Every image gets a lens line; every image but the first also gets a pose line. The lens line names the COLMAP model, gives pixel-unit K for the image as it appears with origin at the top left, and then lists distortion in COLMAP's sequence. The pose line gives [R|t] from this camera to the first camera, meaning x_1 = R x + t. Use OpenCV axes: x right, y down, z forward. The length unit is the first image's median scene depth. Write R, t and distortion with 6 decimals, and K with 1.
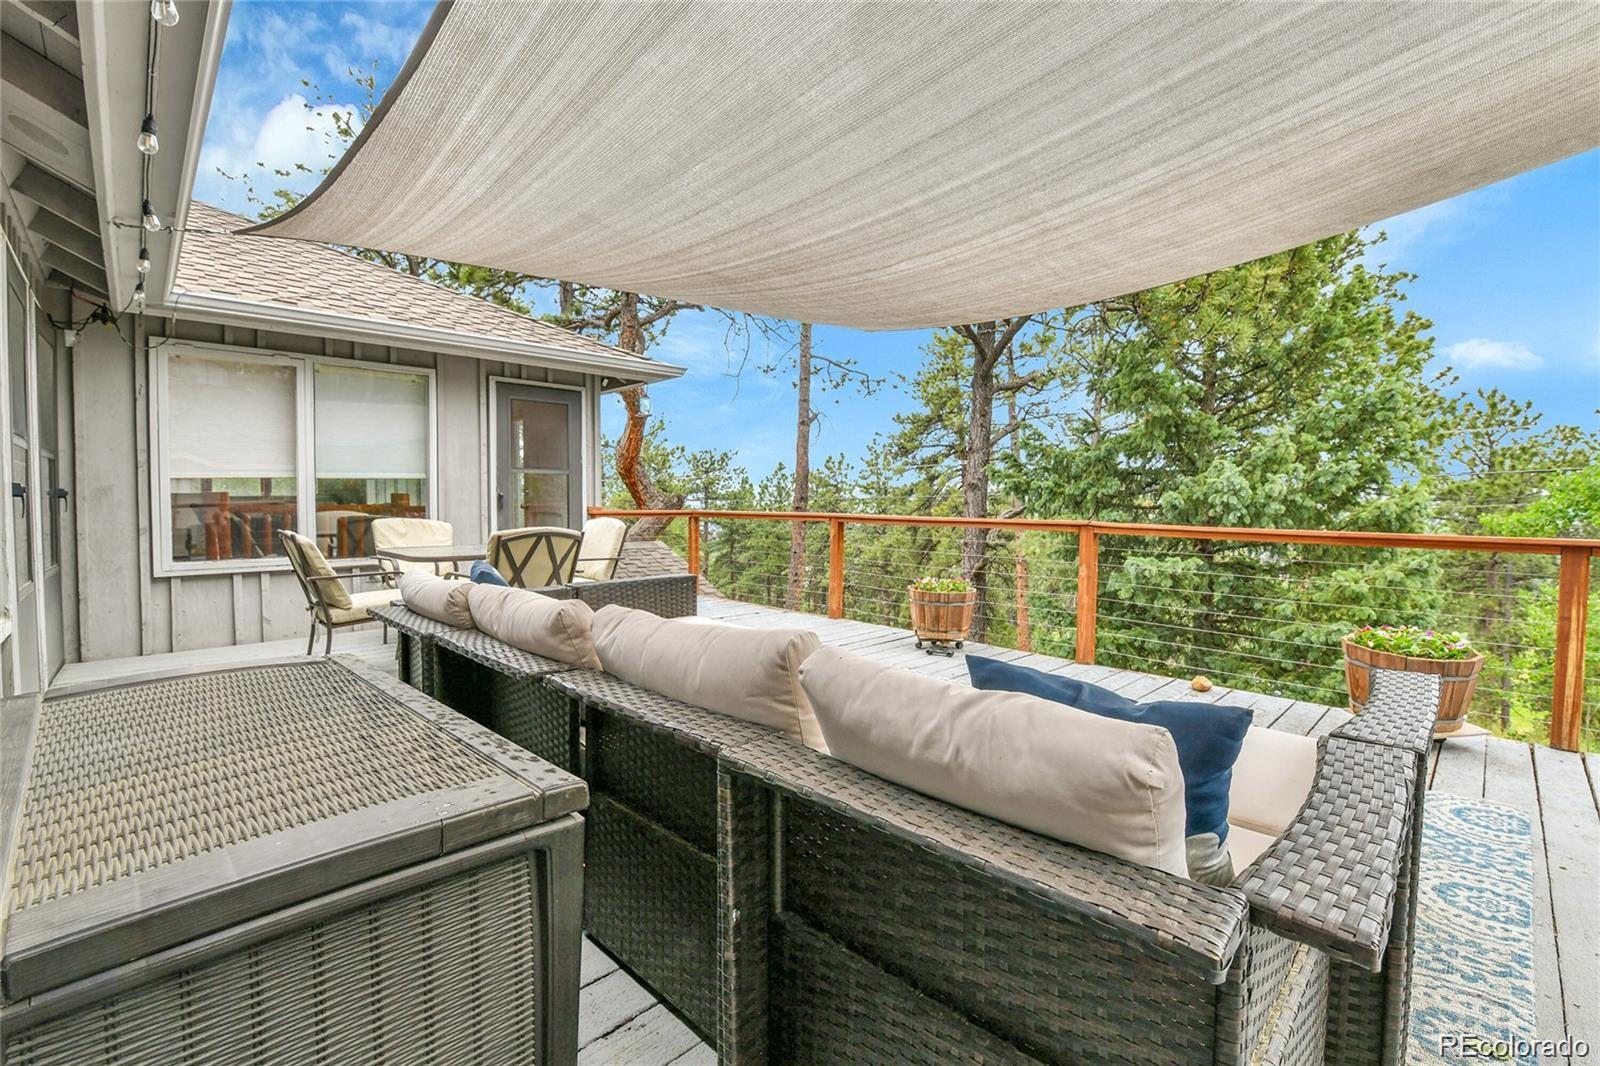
lens RADIAL K [[705.0, 0, 796.5], [0, 705.0, 525.4], [0, 0, 1]] dist [-0.029430, -0.000270]
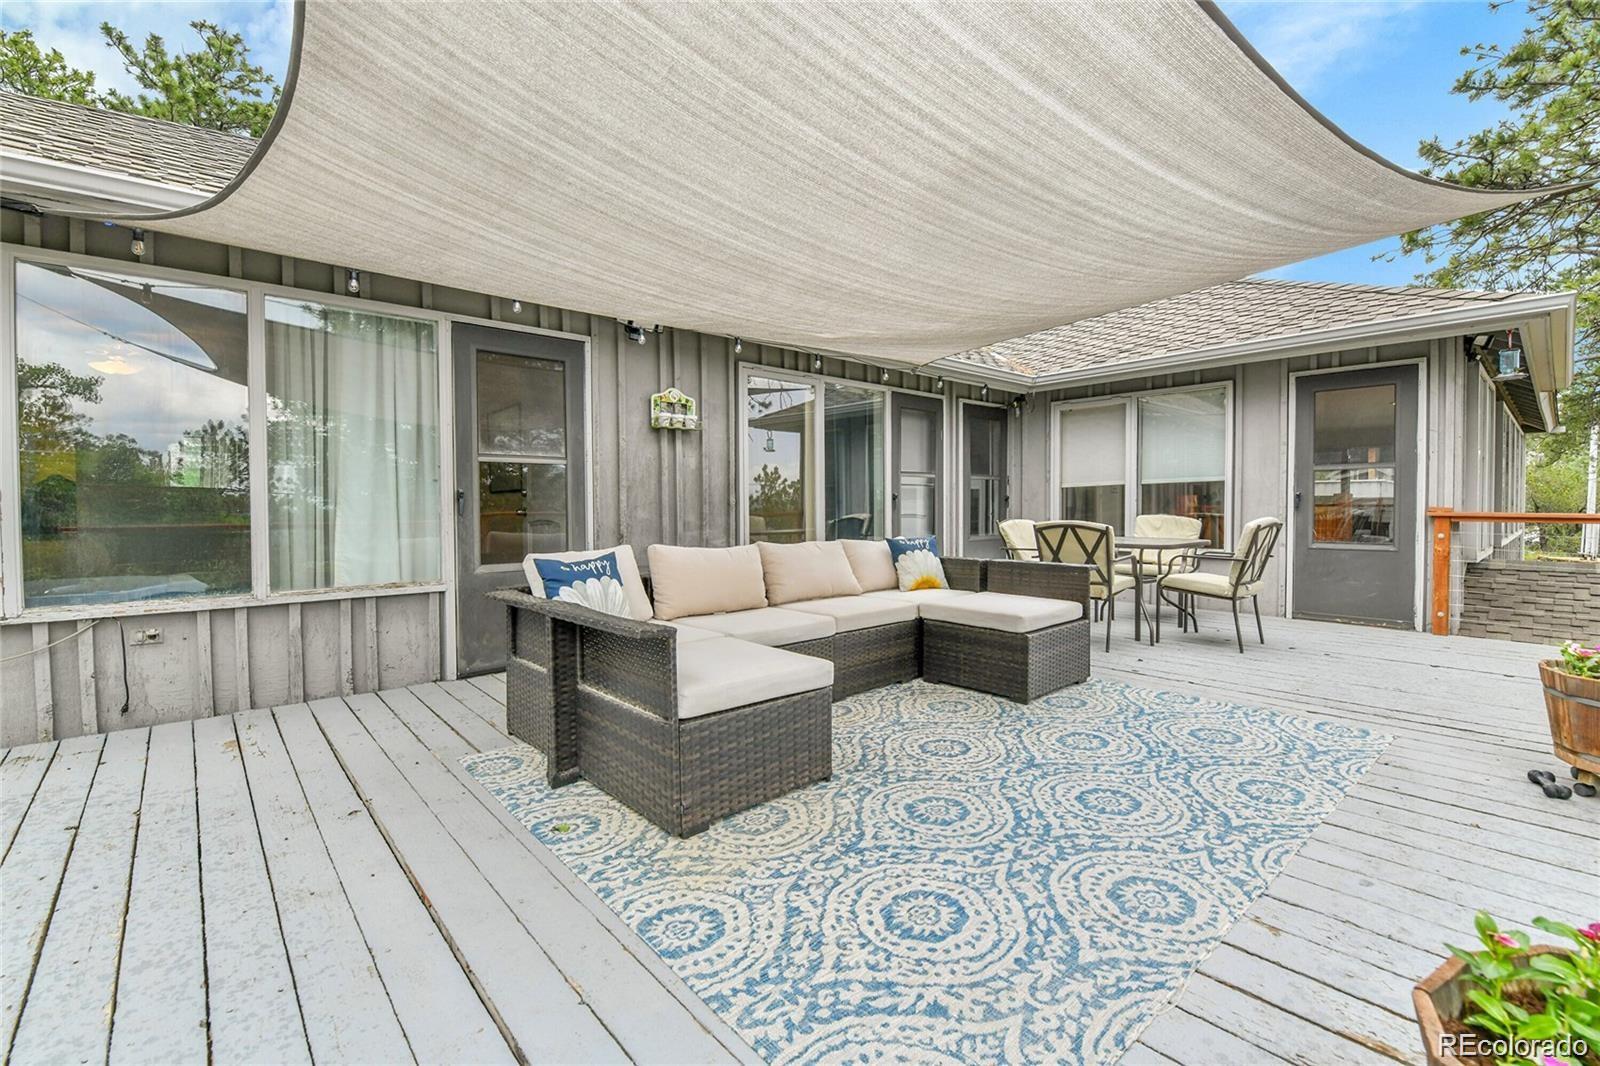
lens RADIAL K [[705.0, 0, 796.5], [0, 705.0, 525.4], [0, 0, 1]] dist [-0.029430, -0.000270]
pose [[-0.057959, 0.026321, -0.997972, 0.947771], [-0.027021, 0.999245, 0.027924, -0.010496], [0.997953, 0.028585, -0.057204, 0.582909]]
